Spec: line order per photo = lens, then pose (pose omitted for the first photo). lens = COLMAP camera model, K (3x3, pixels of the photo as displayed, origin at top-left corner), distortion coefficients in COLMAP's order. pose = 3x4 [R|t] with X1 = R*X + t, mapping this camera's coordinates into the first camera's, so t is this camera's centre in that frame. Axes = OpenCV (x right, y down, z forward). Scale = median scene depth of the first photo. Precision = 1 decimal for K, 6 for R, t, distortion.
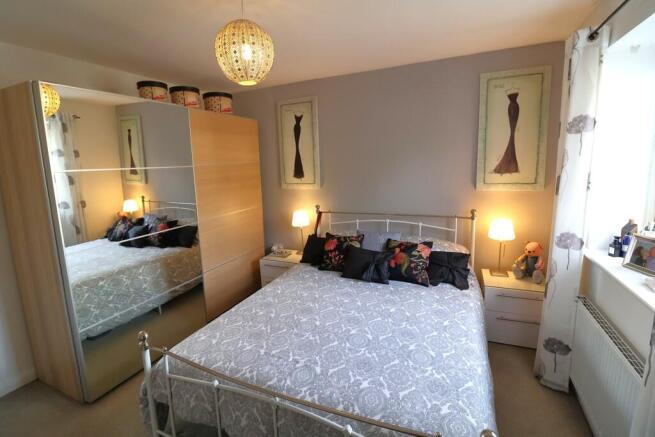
lens RADIAL K [[305.8, 0, 325.6], [0, 305.8, 214.5], [0, 0, 1]] dist [-0.007084, -0.004791]
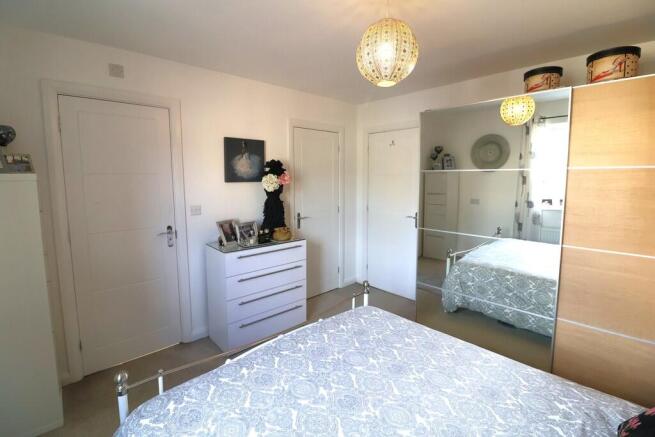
lens RADIAL K [[305.8, 0, 326.8], [0, 305.8, 215.9], [0, 0, 1]] dist [-0.007084, -0.004791]
pose [[-0.404529, 0.150369, -0.902078, 0.835712], [-0.134708, 0.965833, 0.221405, -0.245010], [0.904549, 0.211082, -0.370452, 1.417232]]
